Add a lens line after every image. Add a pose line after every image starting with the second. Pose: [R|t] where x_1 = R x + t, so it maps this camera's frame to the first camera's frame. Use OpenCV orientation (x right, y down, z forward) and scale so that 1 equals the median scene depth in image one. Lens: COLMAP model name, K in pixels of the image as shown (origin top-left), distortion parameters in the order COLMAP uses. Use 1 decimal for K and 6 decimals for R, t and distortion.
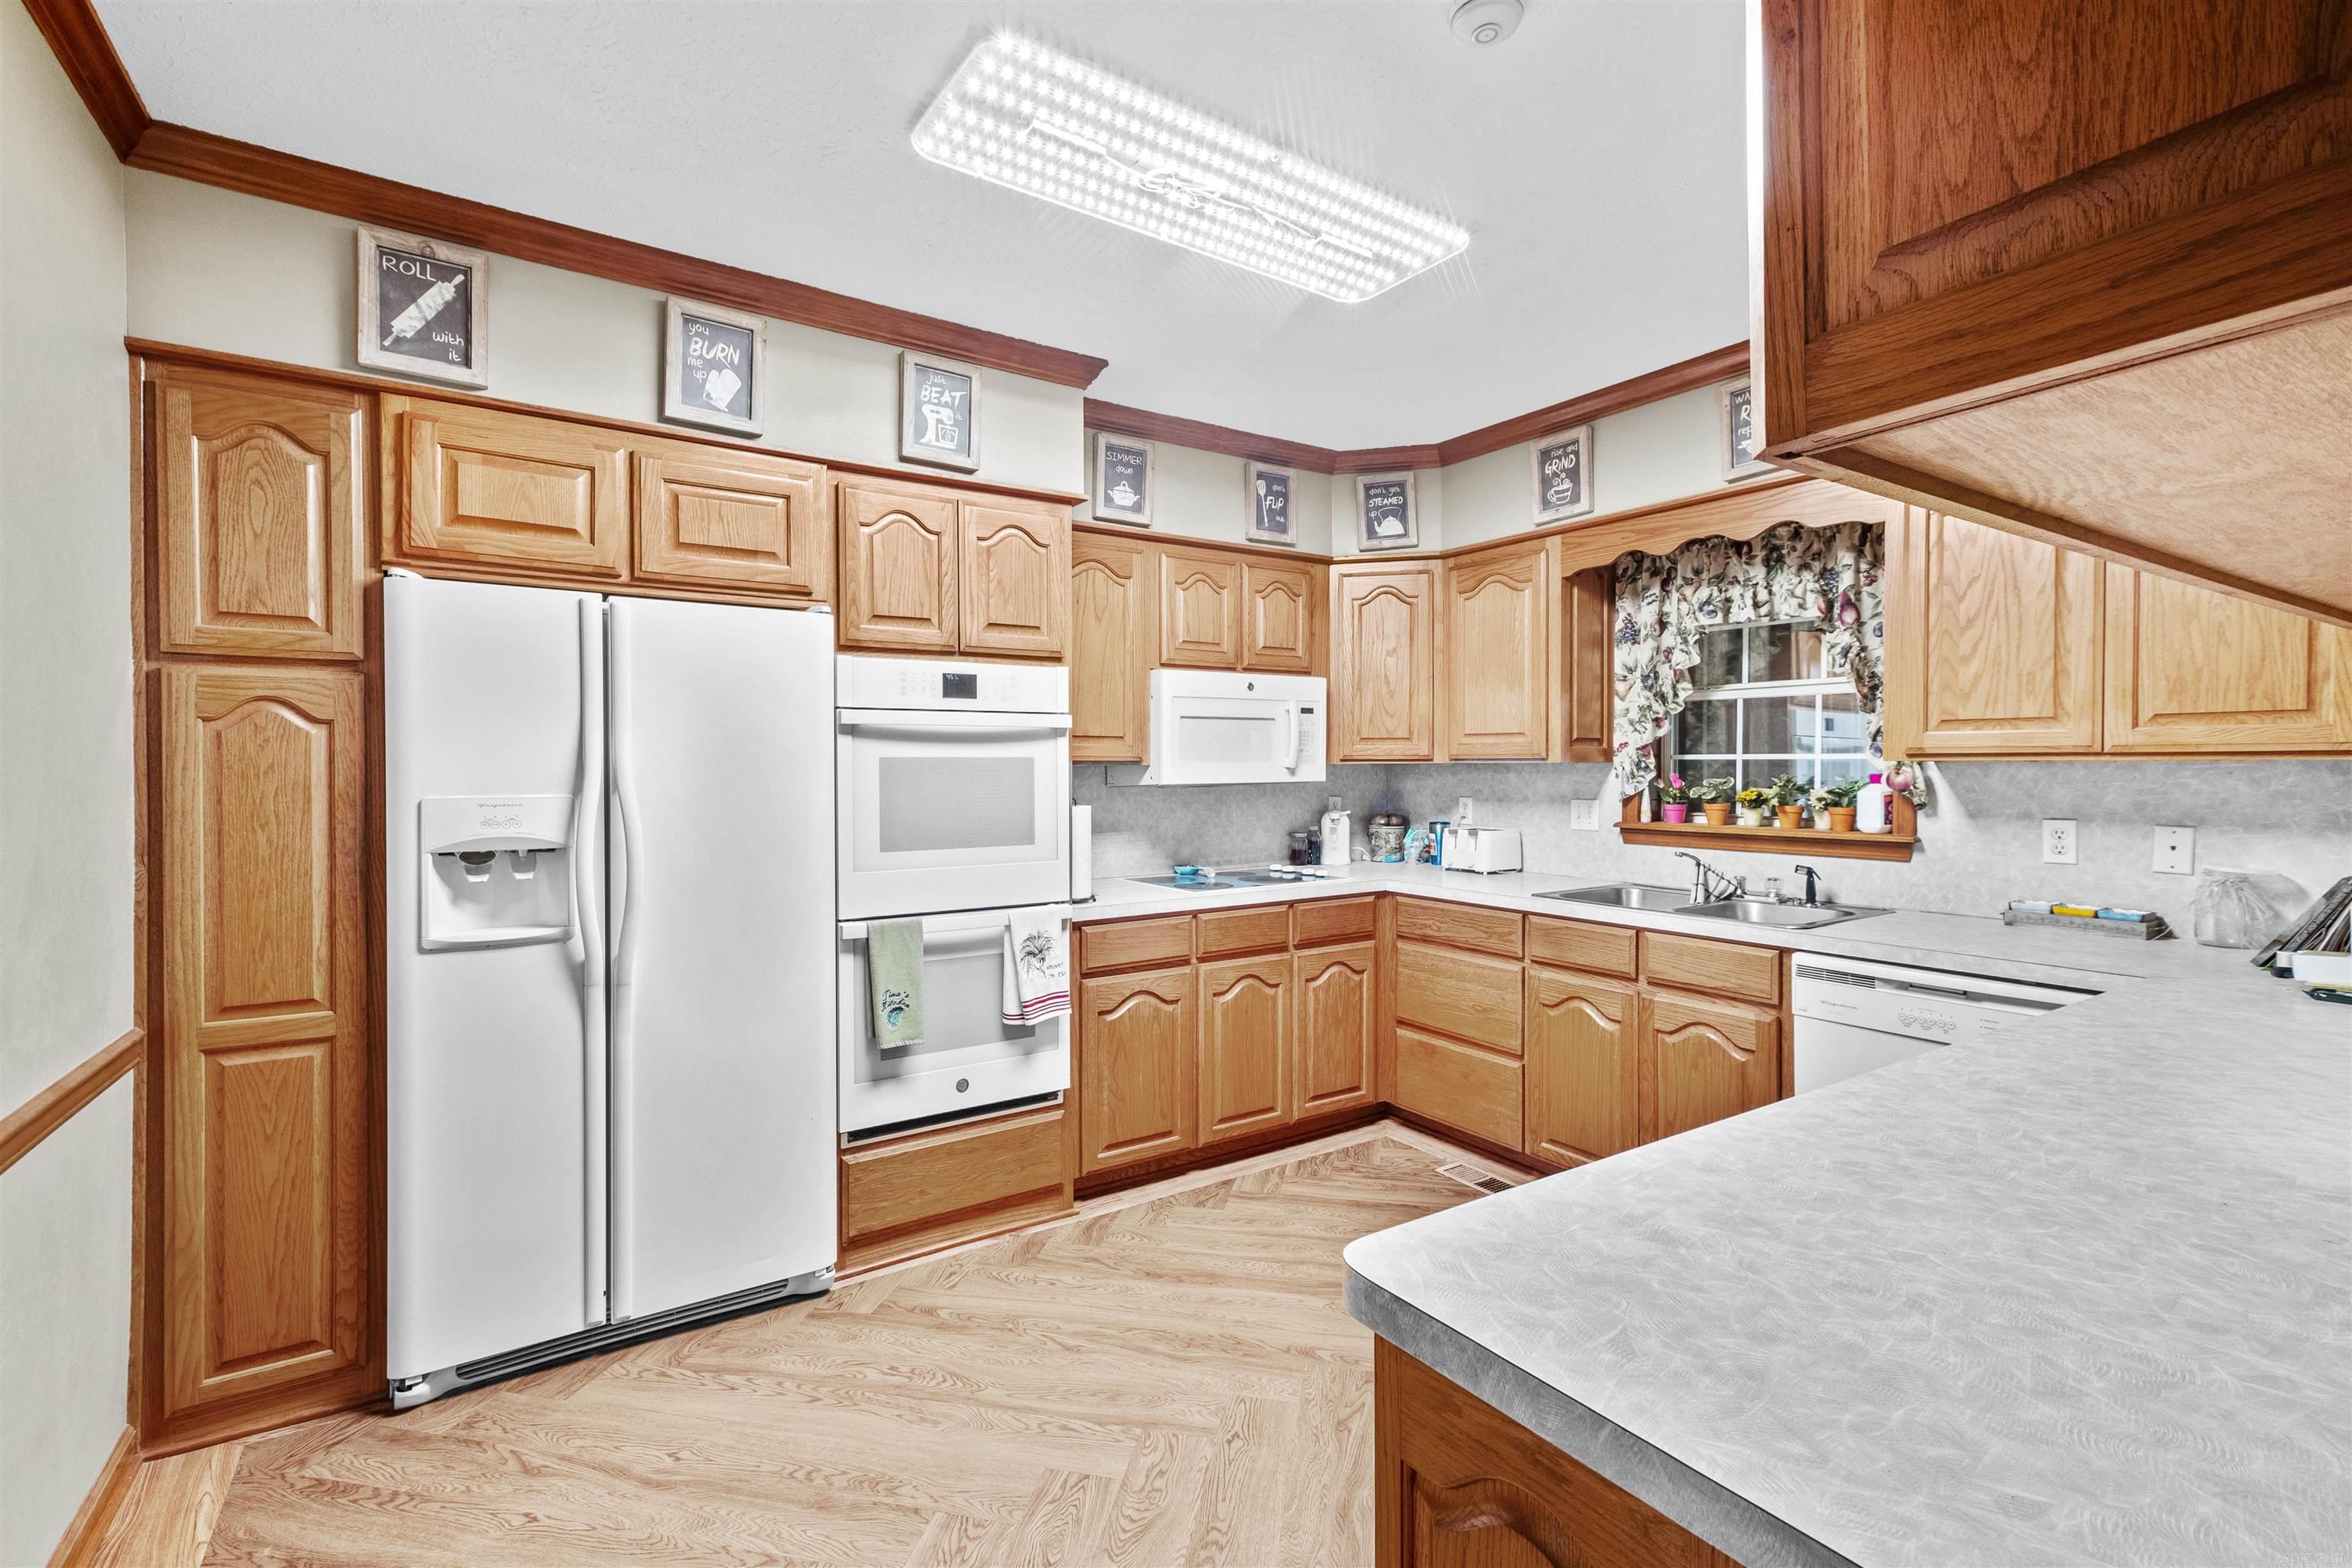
lens RADIAL K [[1048.9, 0, 1176.0], [0, 1048.9, 784.0], [0, 0, 1]] dist [0.006523, 0.000350]
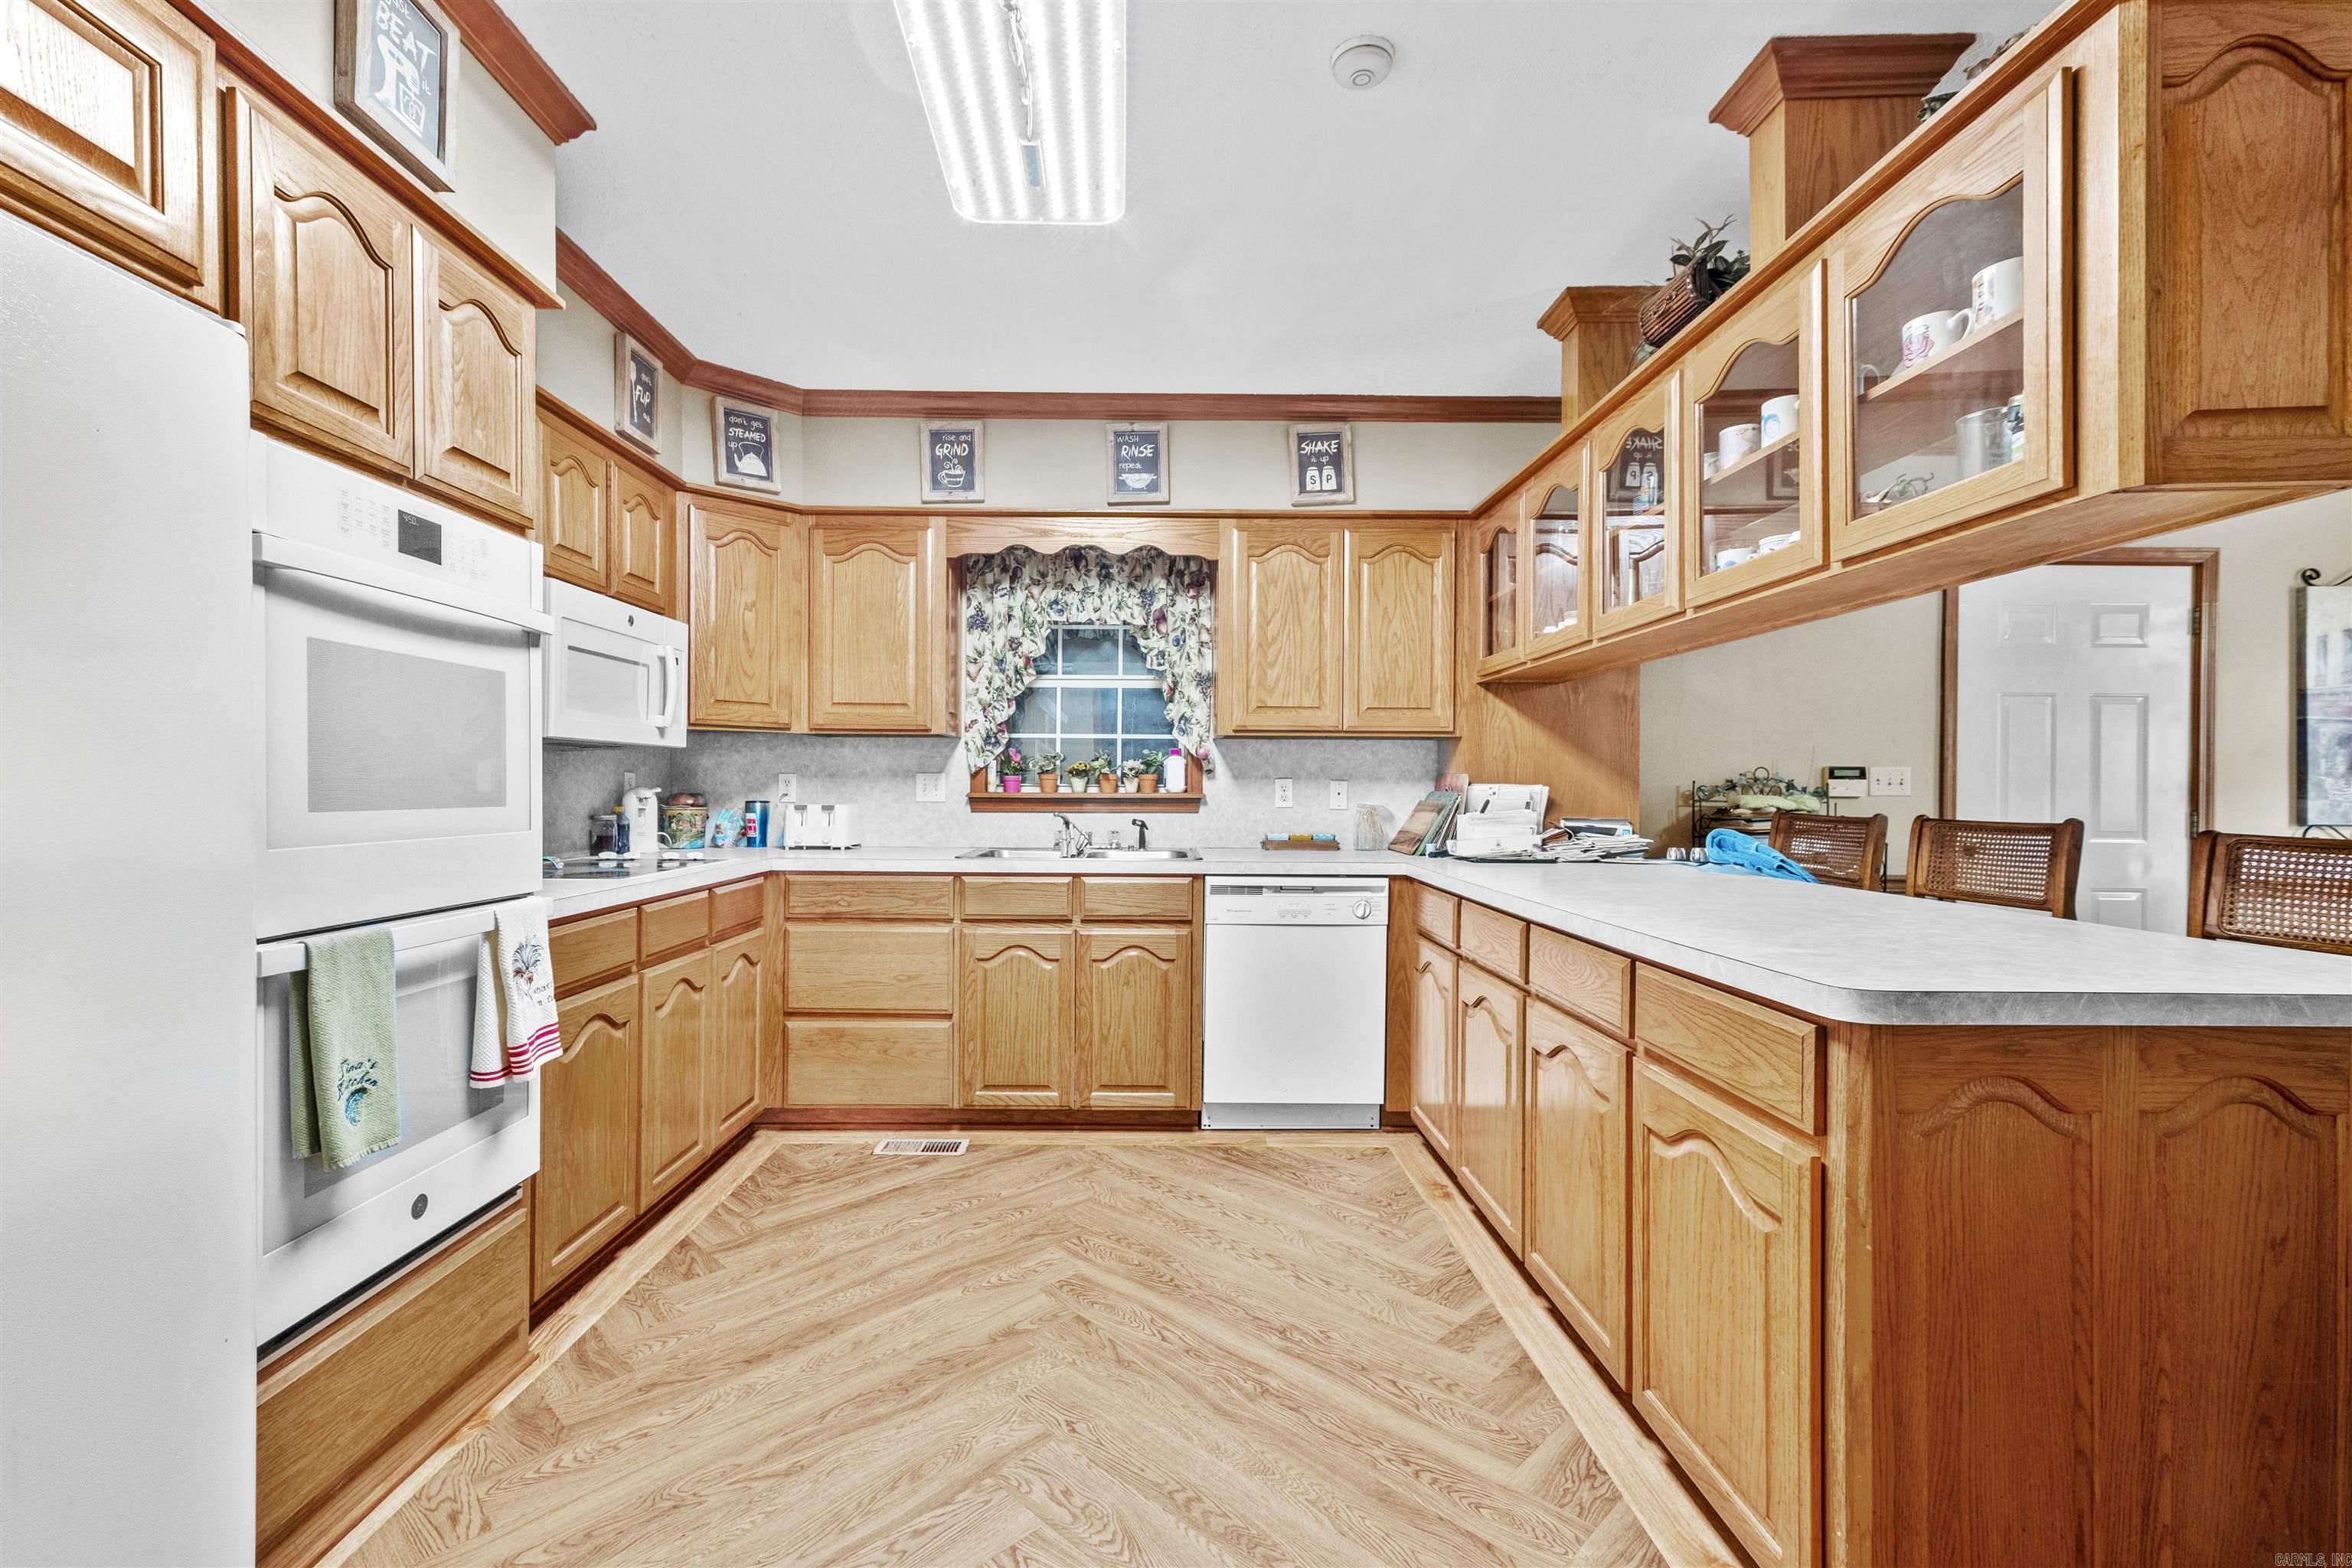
lens RADIAL K [[1025.4, 0, 1166.8], [0, 1025.4, 797.9], [0, 0, 1]] dist [0.013289, 0.000530]
pose [[0.546329, -0.003212, 0.837565, -0.470777], [0.009971, 0.999947, -0.002669, 0.061181], [-0.837511, 0.009810, 0.546332, 0.322792]]
